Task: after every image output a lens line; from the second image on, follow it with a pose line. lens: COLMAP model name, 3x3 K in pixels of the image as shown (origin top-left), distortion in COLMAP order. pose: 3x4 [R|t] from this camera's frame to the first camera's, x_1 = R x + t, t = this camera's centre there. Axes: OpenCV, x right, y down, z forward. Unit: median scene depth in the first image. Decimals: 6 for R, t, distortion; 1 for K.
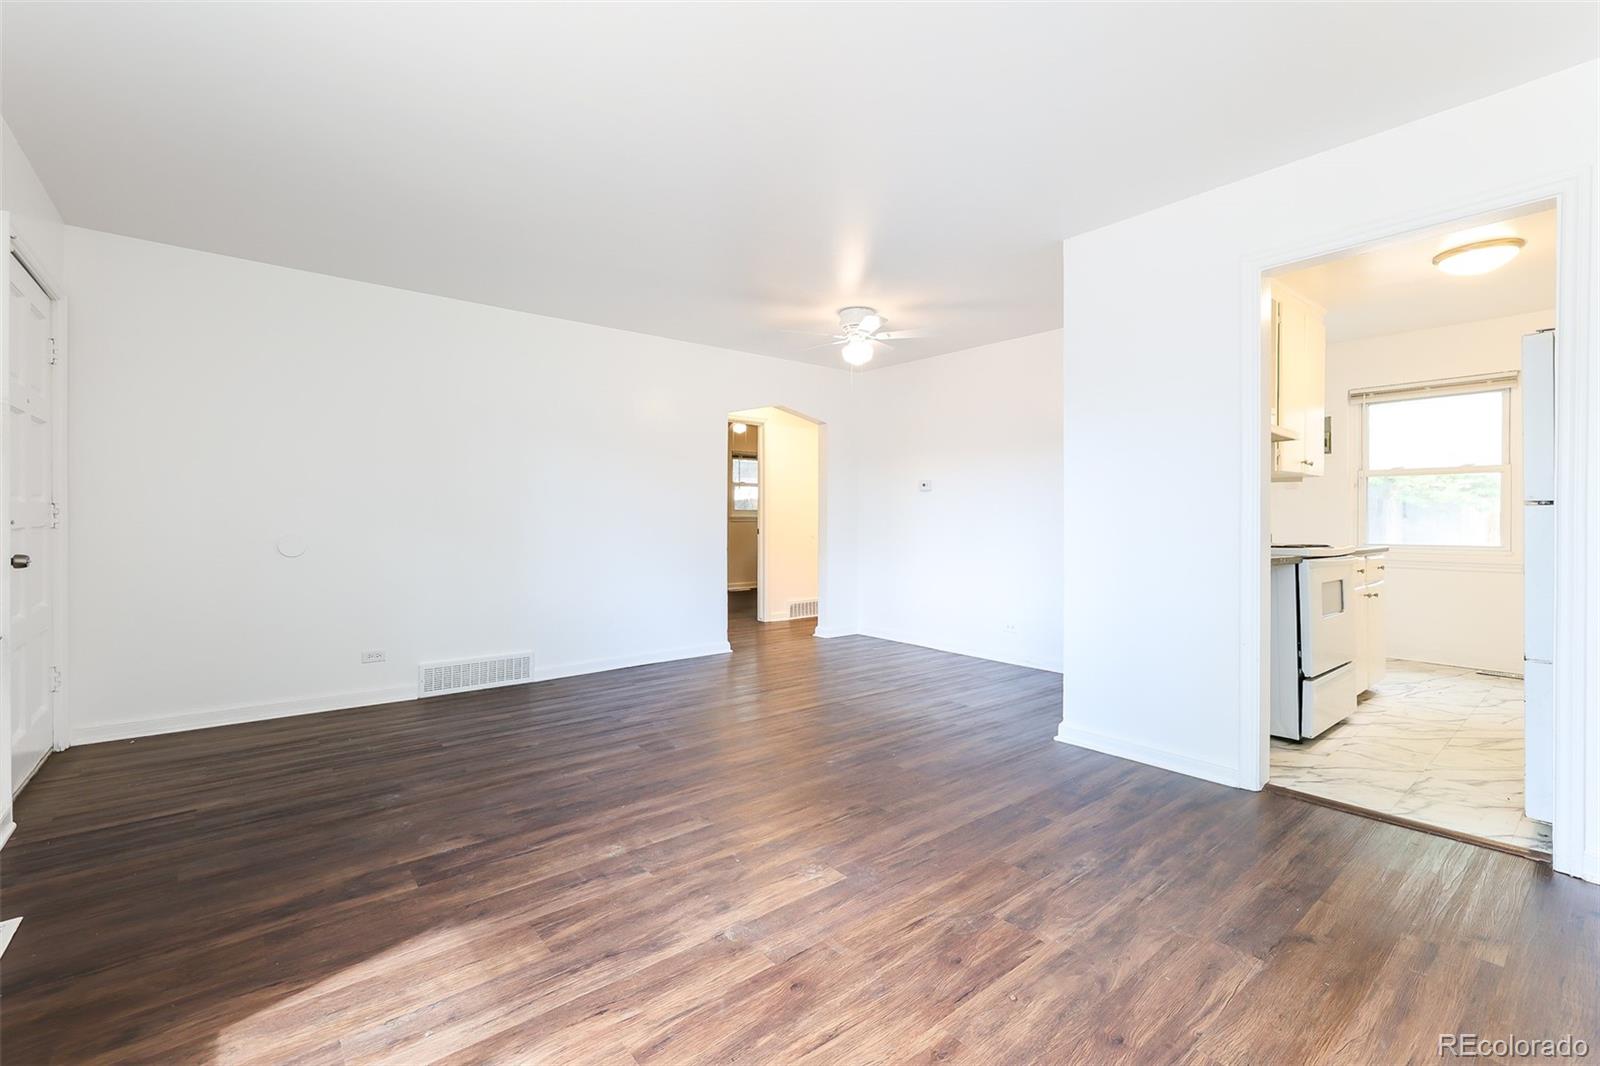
lens RADIAL K [[688.5, 0, 795.7], [0, 688.5, 513.8], [0, 0, 1]] dist [0.006508, -0.000997]
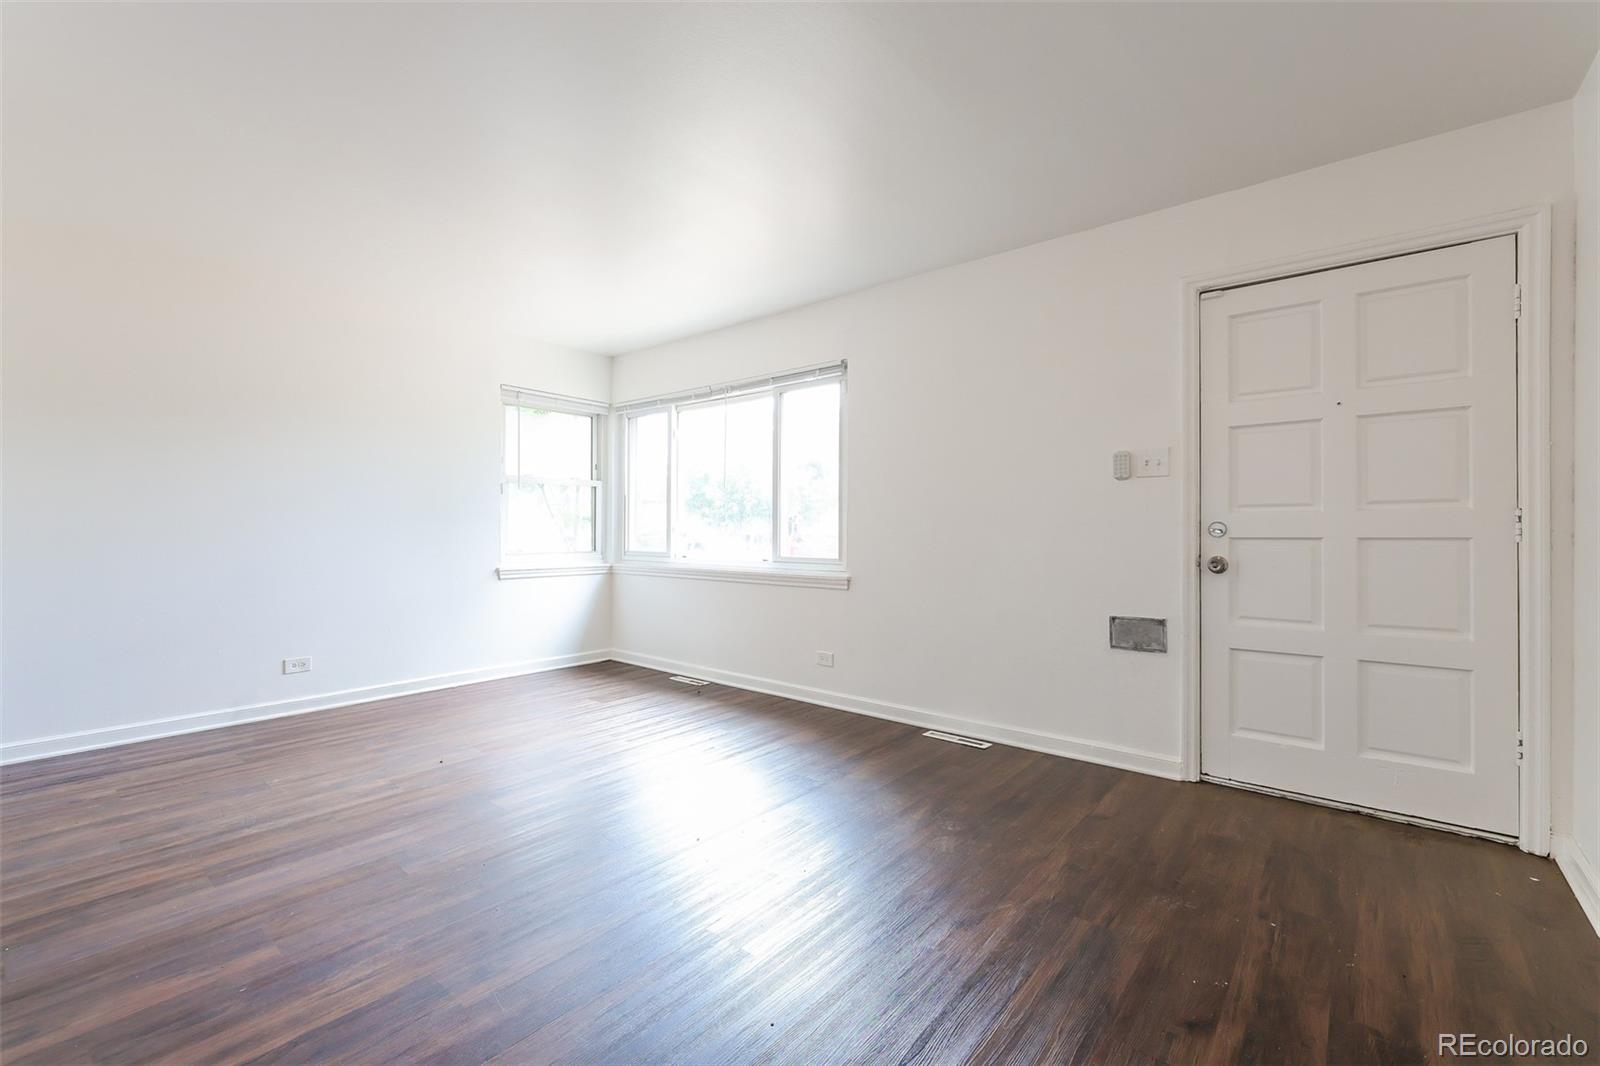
lens RADIAL K [[688.5, 0, 790.8], [0, 688.5, 526.1], [0, 0, 1]] dist [0.006508, -0.000997]
pose [[-0.984748, 0.001638, -0.173979, -0.229218], [0.002330, 0.999990, -0.003772, 0.002849], [0.173971, -0.004120, -0.984742, 2.029701]]
